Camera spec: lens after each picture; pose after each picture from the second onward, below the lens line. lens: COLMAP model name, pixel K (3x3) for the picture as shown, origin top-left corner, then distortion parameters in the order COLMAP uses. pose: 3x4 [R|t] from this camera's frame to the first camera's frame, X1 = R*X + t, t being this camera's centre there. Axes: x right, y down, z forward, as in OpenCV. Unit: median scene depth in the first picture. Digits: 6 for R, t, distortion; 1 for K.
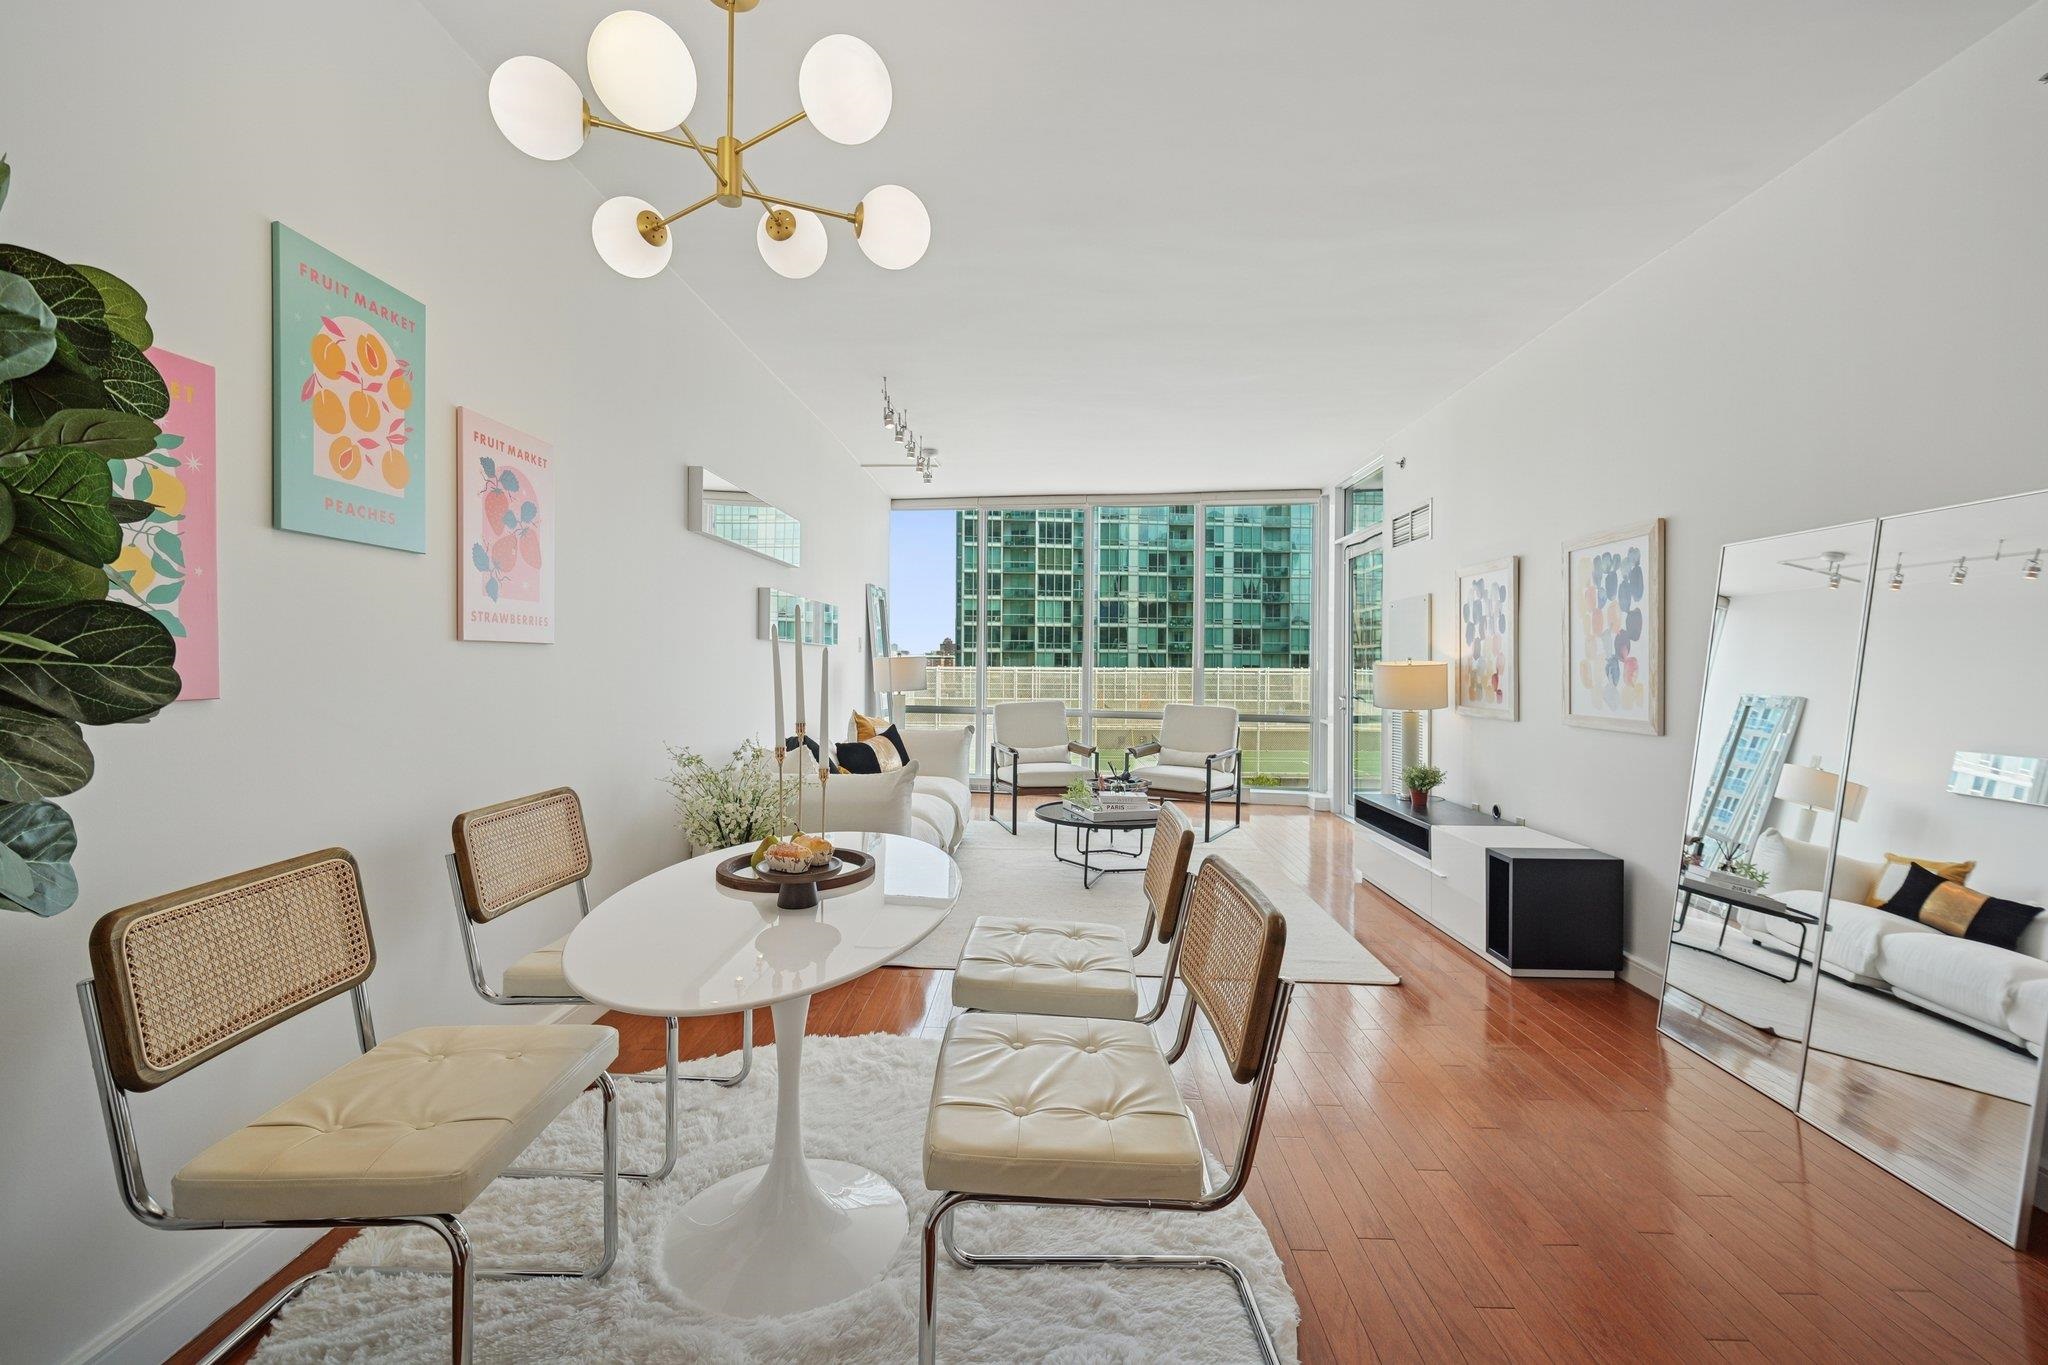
lens RADIAL K [[873.9, 0, 1036.3], [0, 873.9, 663.1], [0, 0, 1]] dist [0.011809, -0.008353]
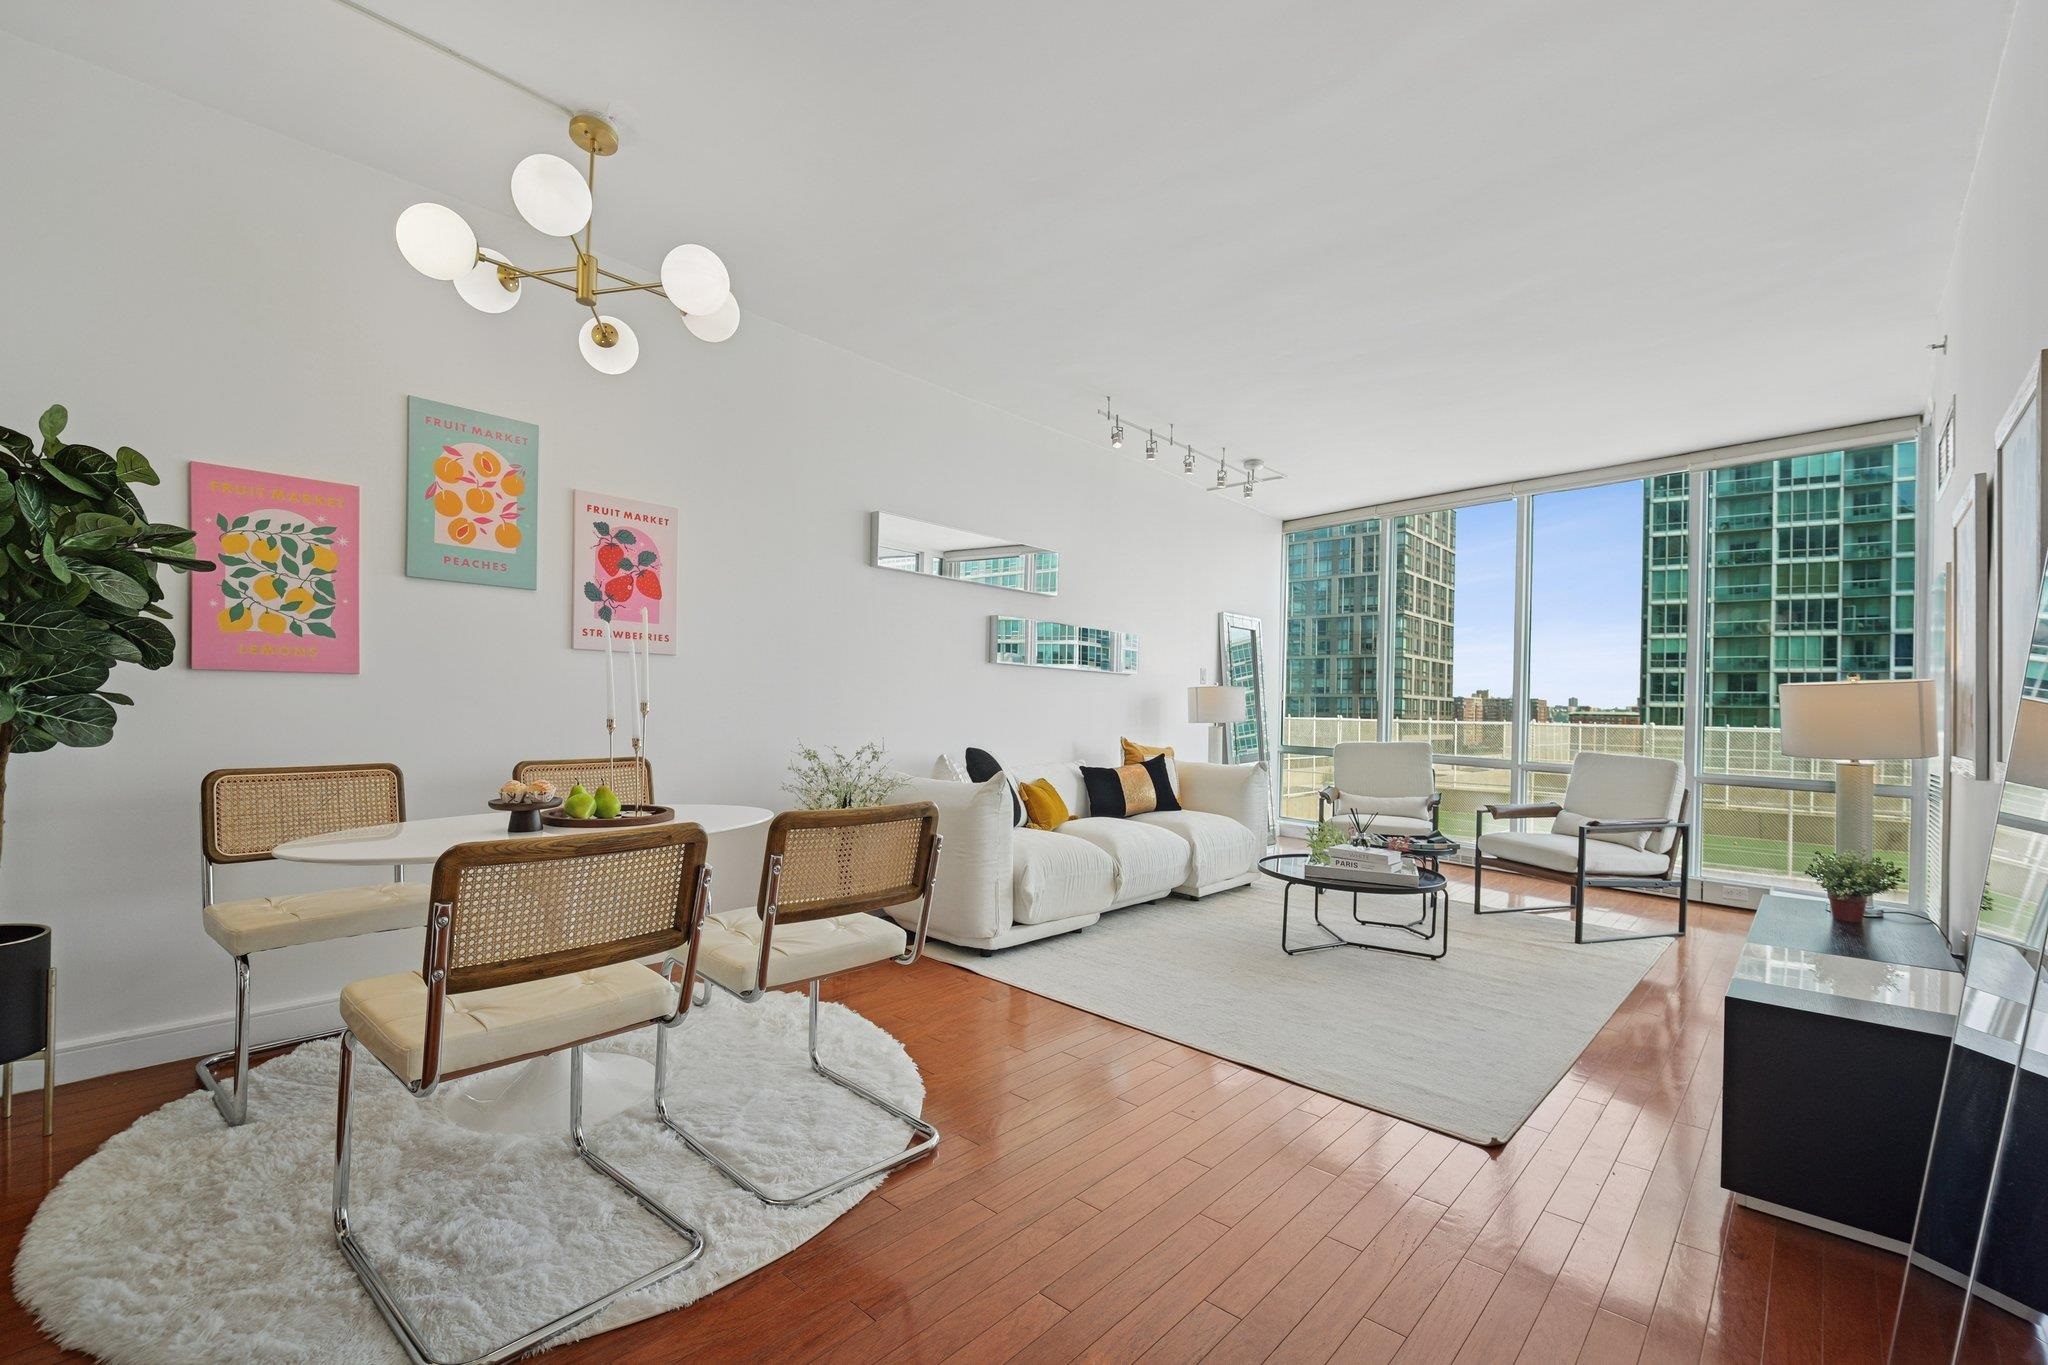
lens RADIAL K [[873.9, 0, 976.2], [0, 873.9, 715.0], [0, 0, 1]] dist [0.011809, -0.008353]
pose [[0.739004, 0.019194, -0.673428, 0.820962], [-0.018463, 0.999796, 0.008235, 0.060274], [0.673448, 0.006348, 0.739207, 0.363381]]
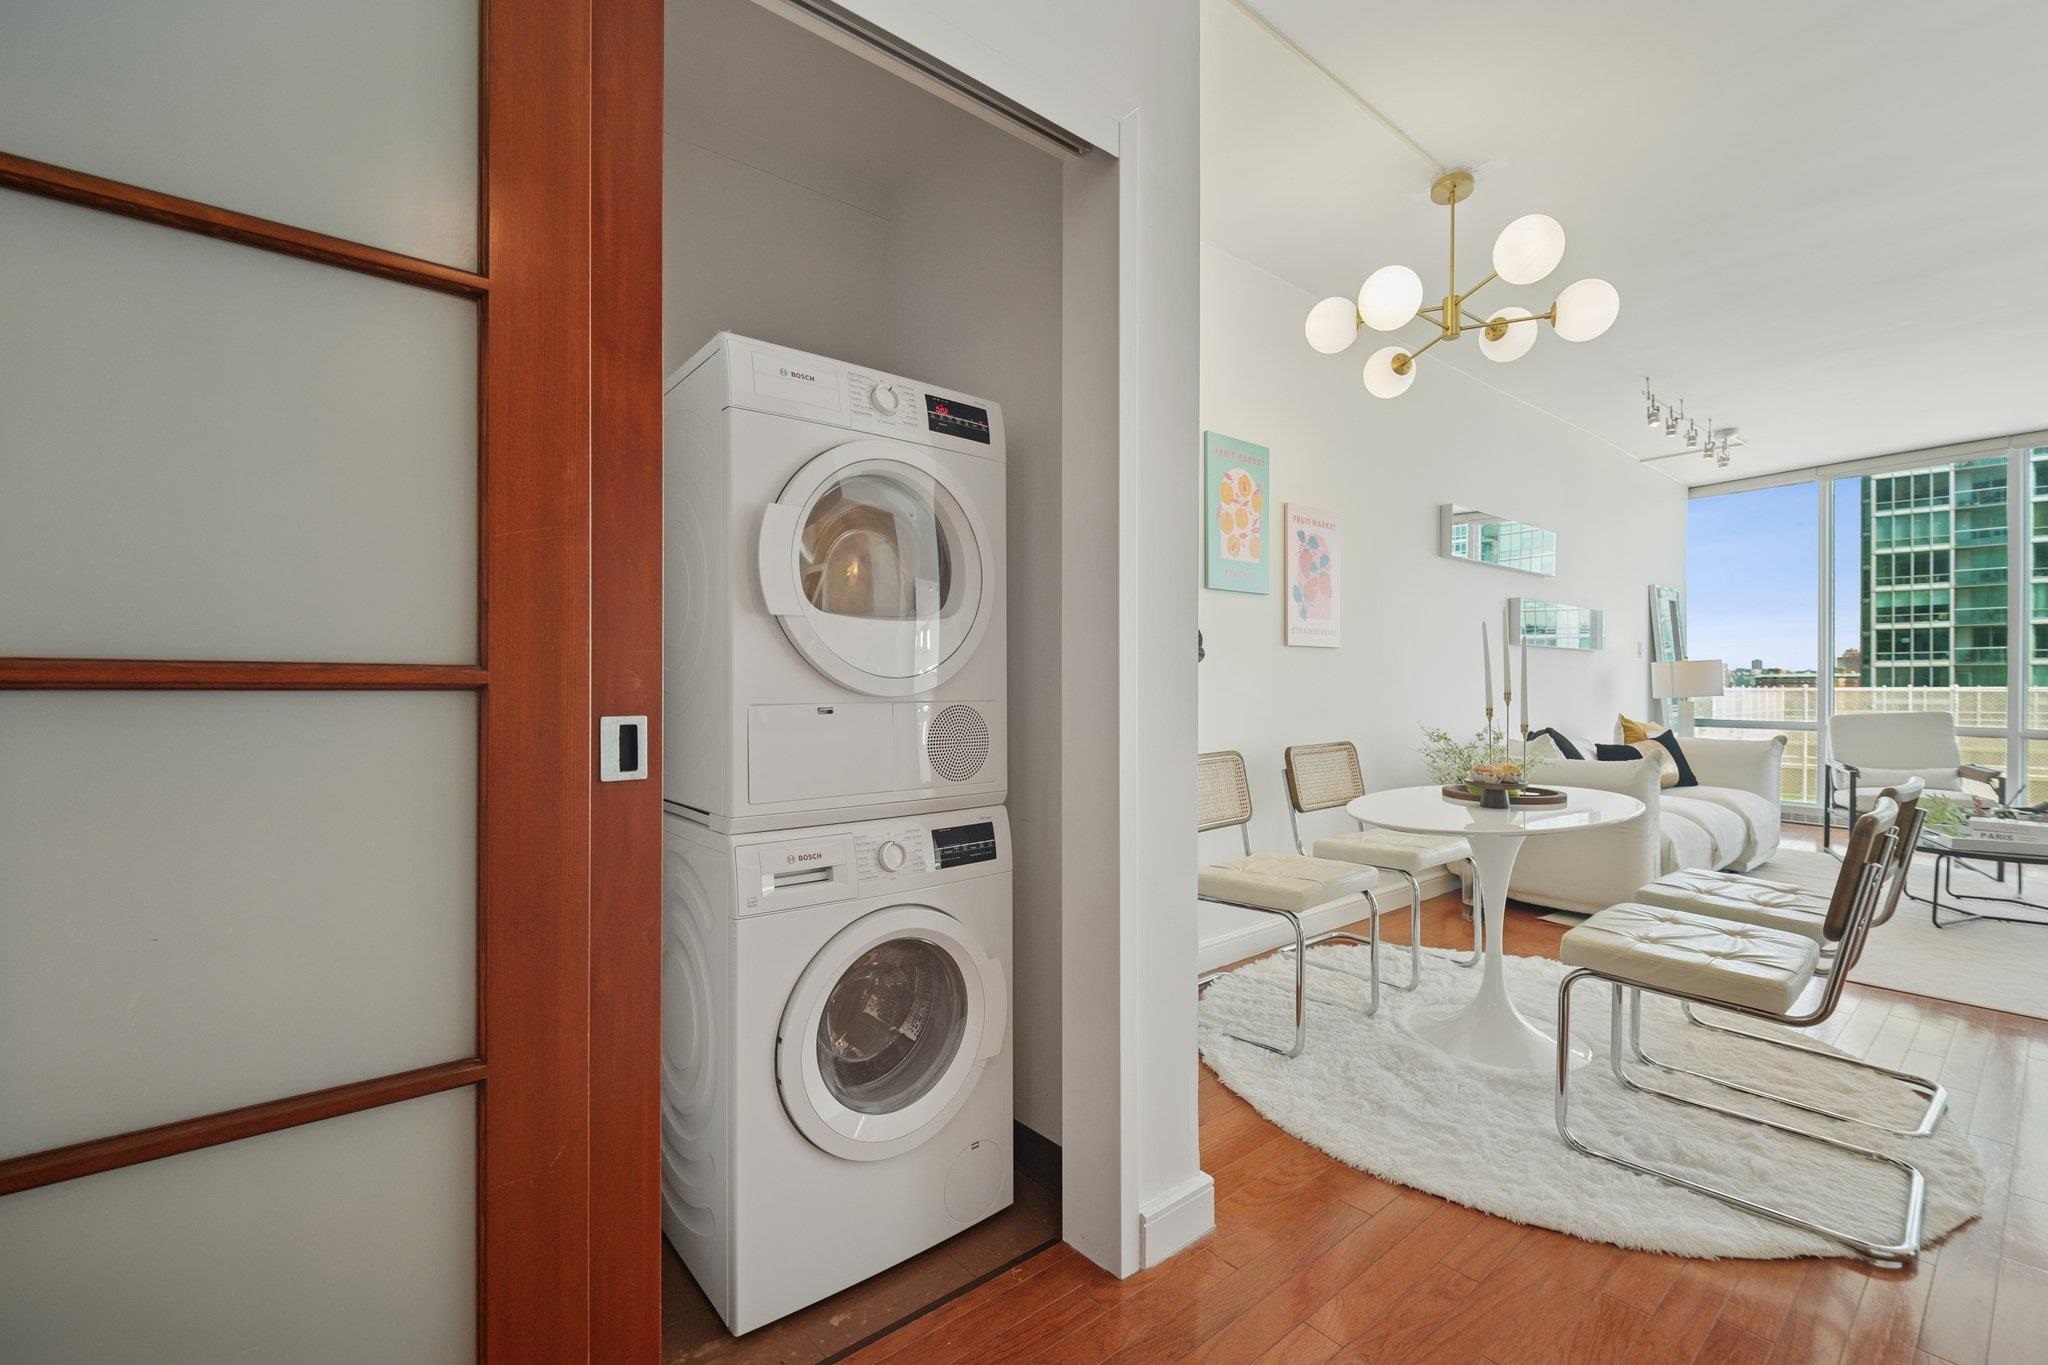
lens RADIAL K [[873.9, 0, 1010.0], [0, 873.9, 700.0], [0, 0, 1]] dist [0.011809, -0.008353]
pose [[0.651365, 0.003502, -0.758757, 0.240805], [0.008482, 0.999893, 0.011896, 0.050527], [0.758717, -0.014184, 0.651266, -0.446834]]
